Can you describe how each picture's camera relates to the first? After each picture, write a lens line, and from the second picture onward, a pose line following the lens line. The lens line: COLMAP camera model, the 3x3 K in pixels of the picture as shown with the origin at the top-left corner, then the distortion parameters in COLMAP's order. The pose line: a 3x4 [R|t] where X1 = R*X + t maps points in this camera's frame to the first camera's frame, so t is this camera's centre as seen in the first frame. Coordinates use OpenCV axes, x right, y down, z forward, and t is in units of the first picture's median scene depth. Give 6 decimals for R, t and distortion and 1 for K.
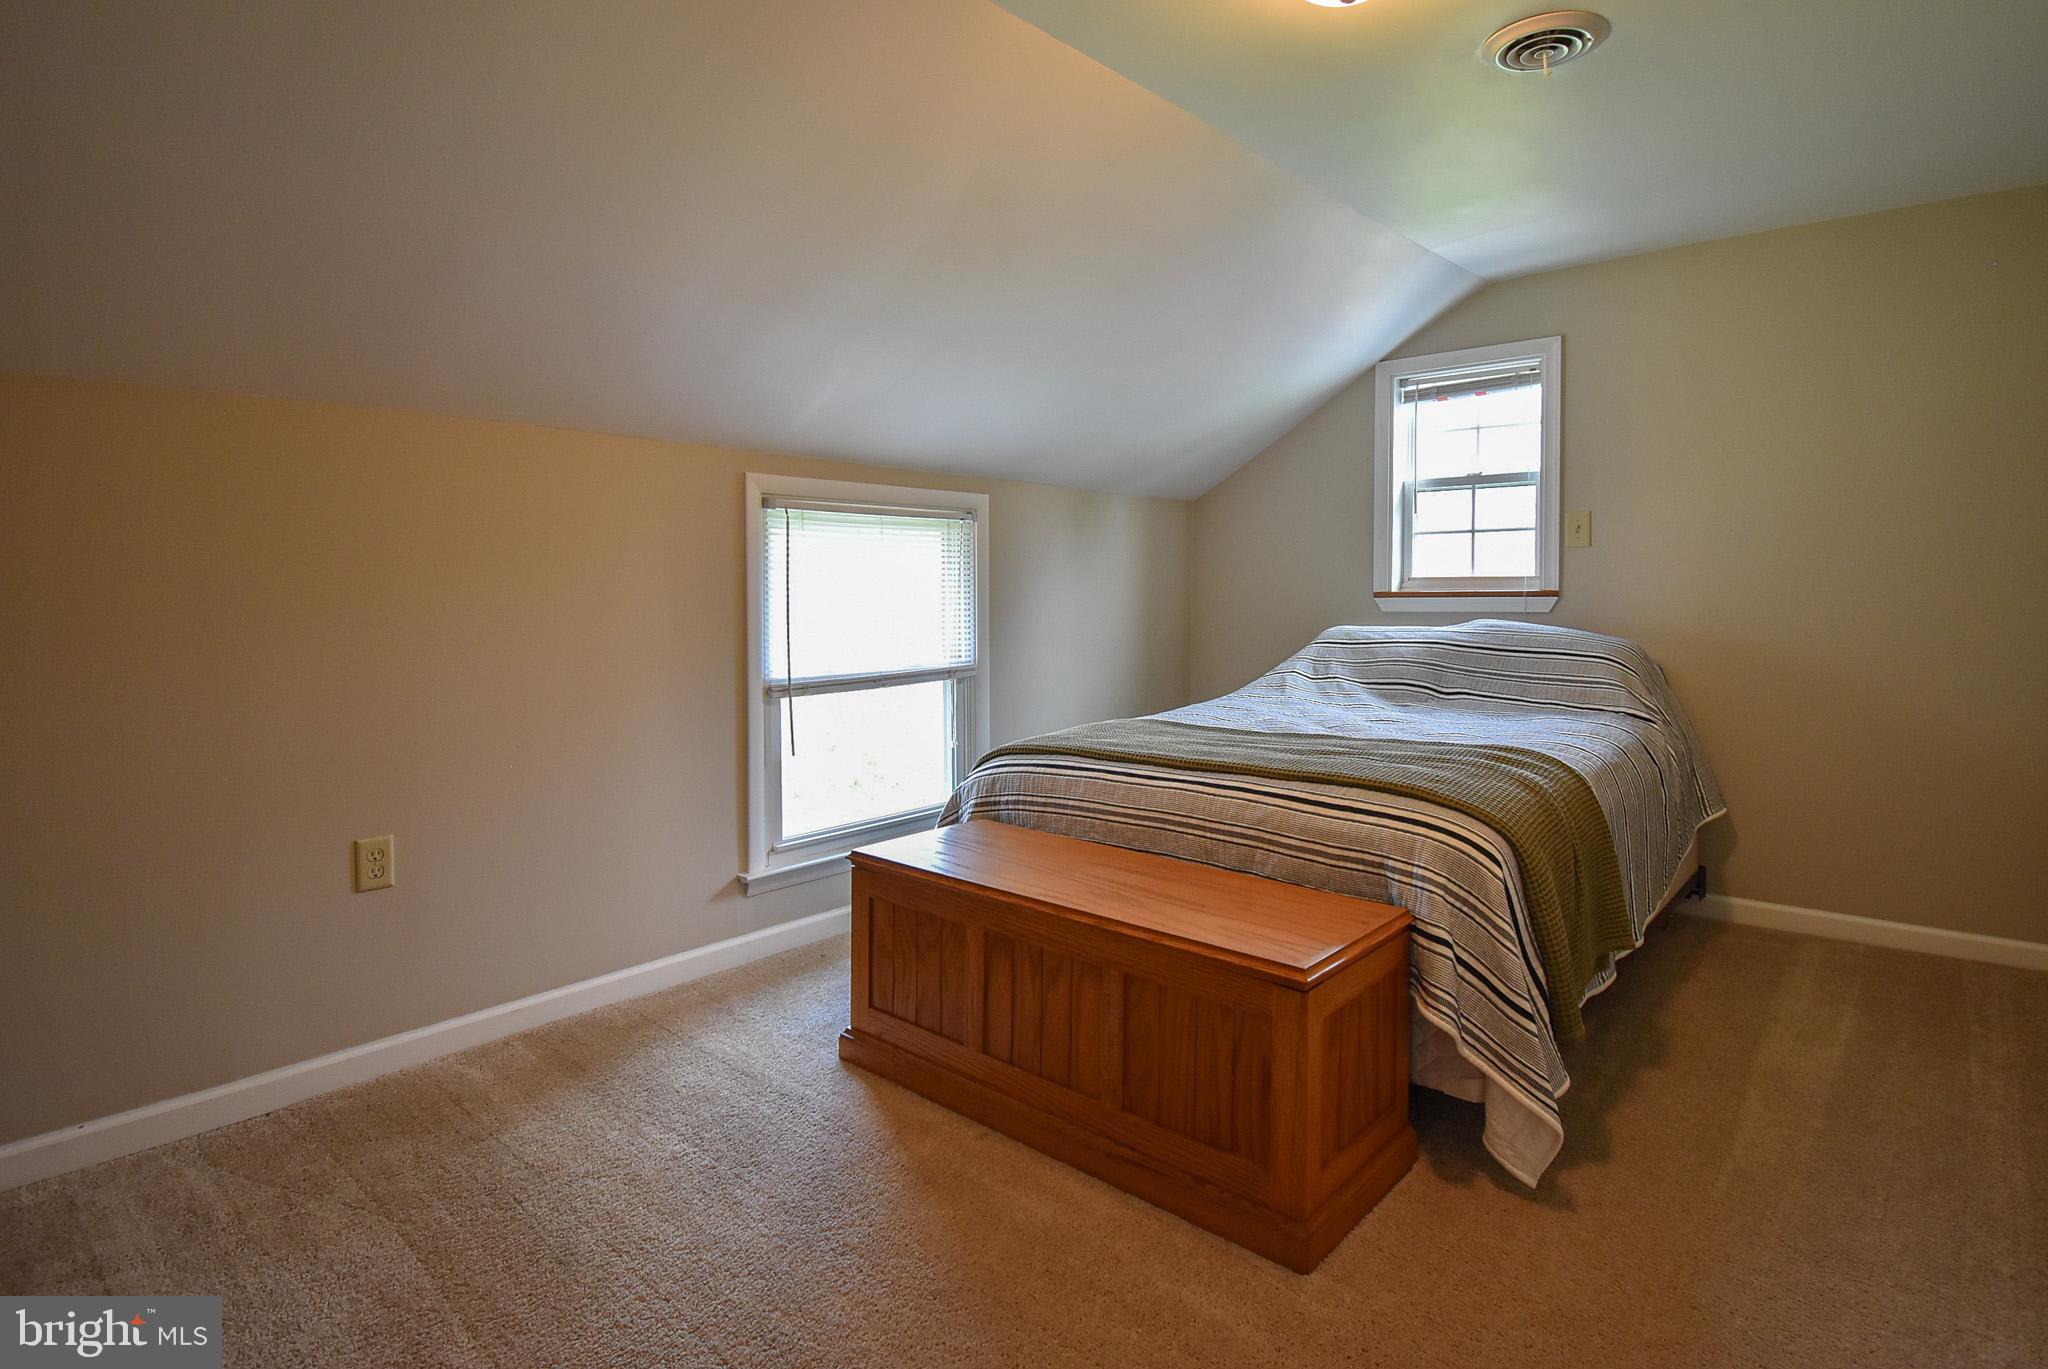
lens RADIAL K [[1058.4, 0, 1023.0], [0, 1058.4, 609.1], [0, 0, 1]] dist [-0.002183, -0.001344]
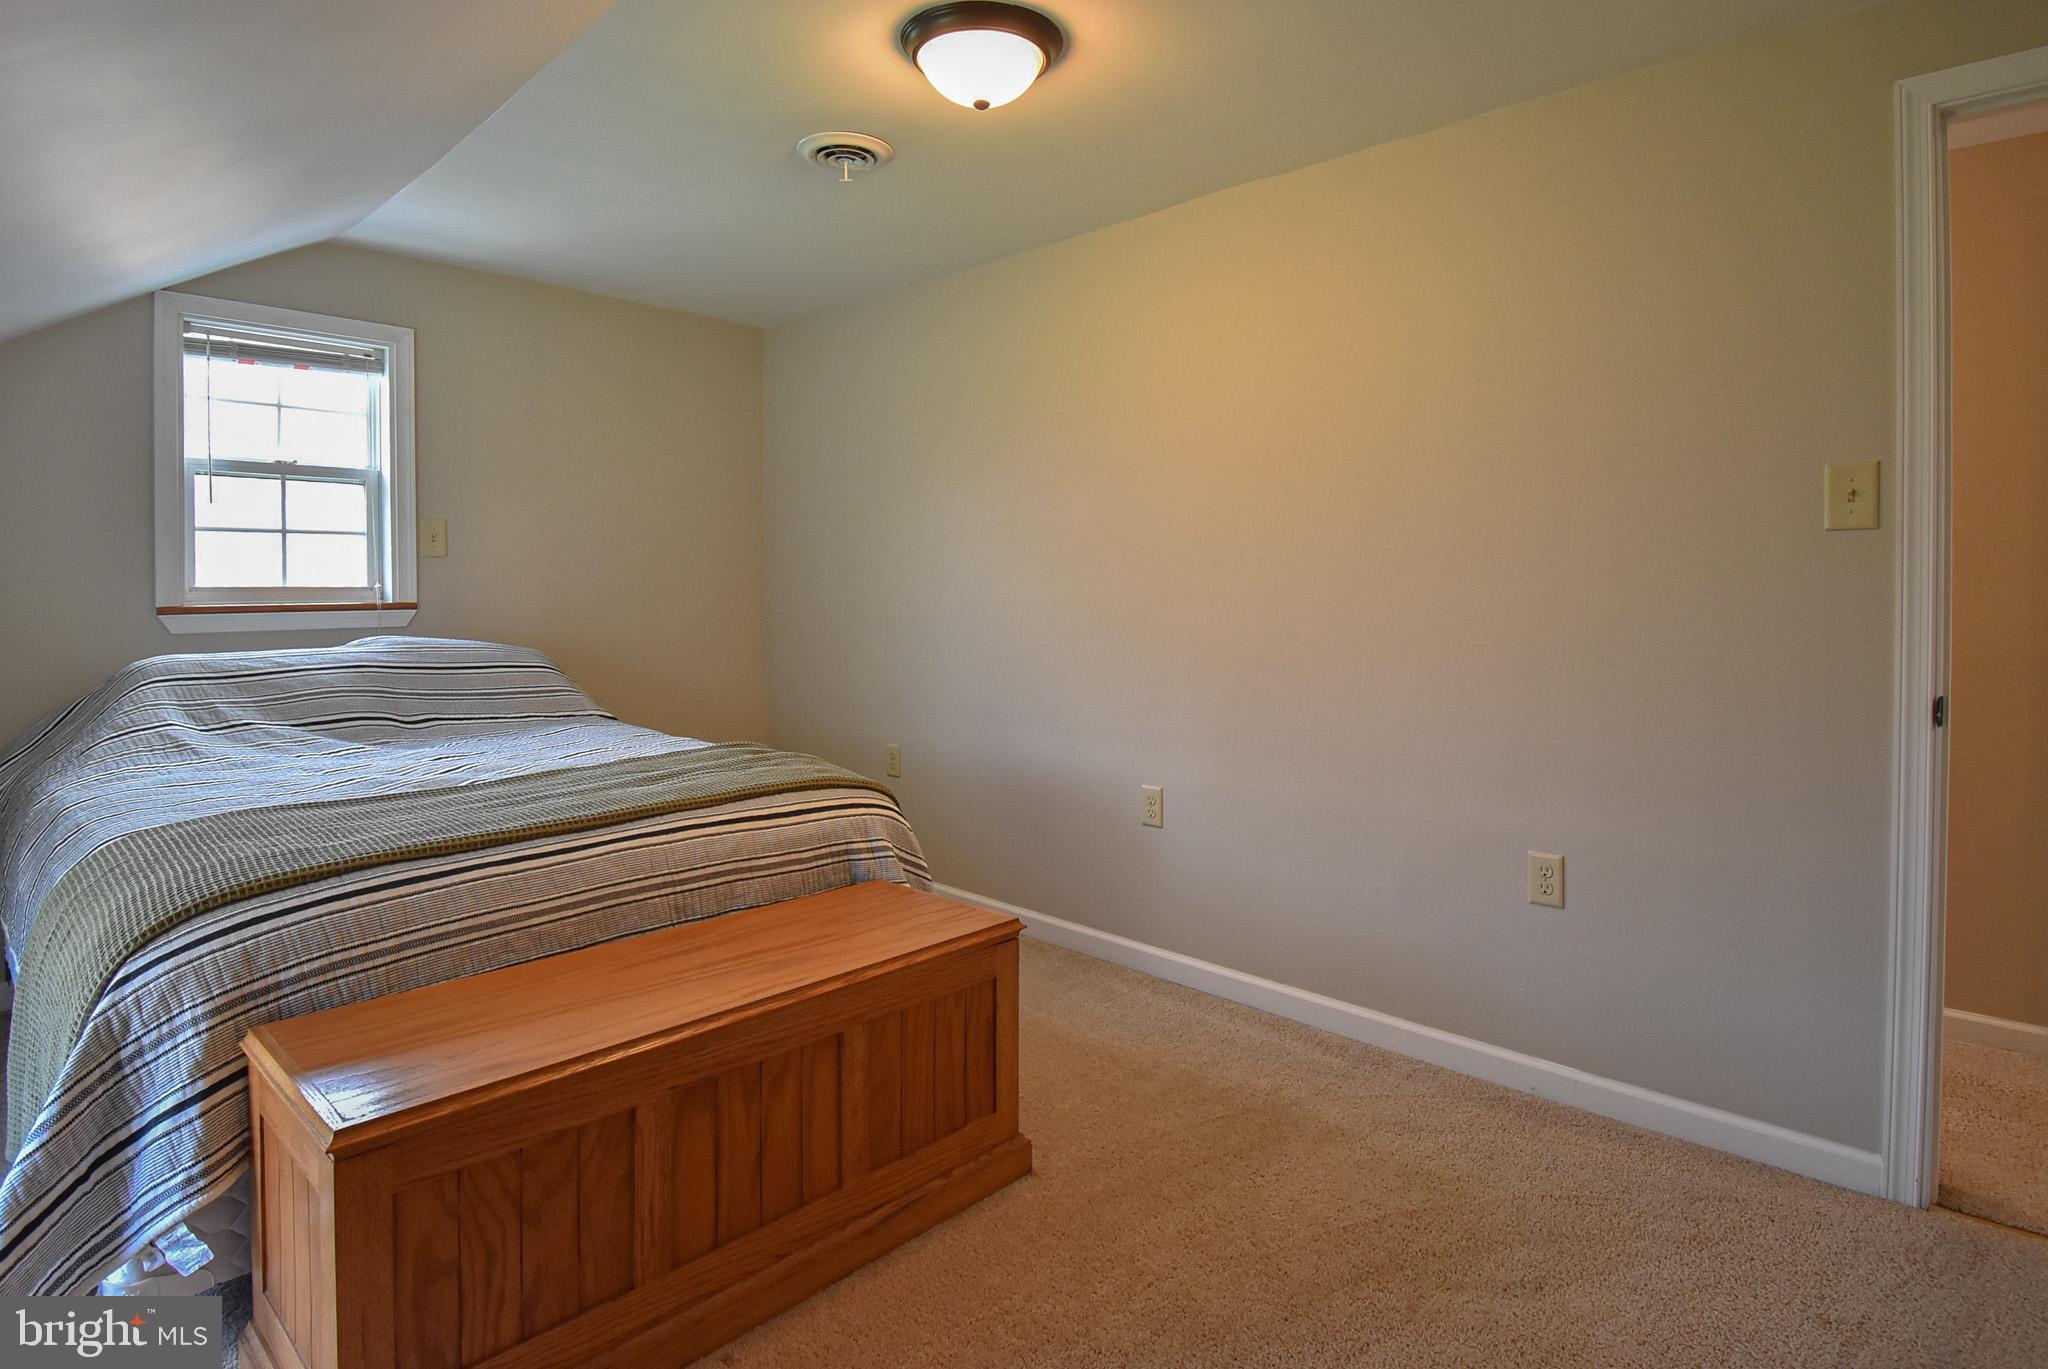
lens RADIAL K [[1092.4, 0, 1023.4], [0, 1092.4, 617.2], [0, 0, 1]] dist [0.000885, -0.010040]
pose [[0.028817, -0.021039, 0.999363, -0.505720], [0.025934, 0.999458, 0.020294, -0.011729], [-0.999248, 0.025333, 0.029347, 0.505157]]
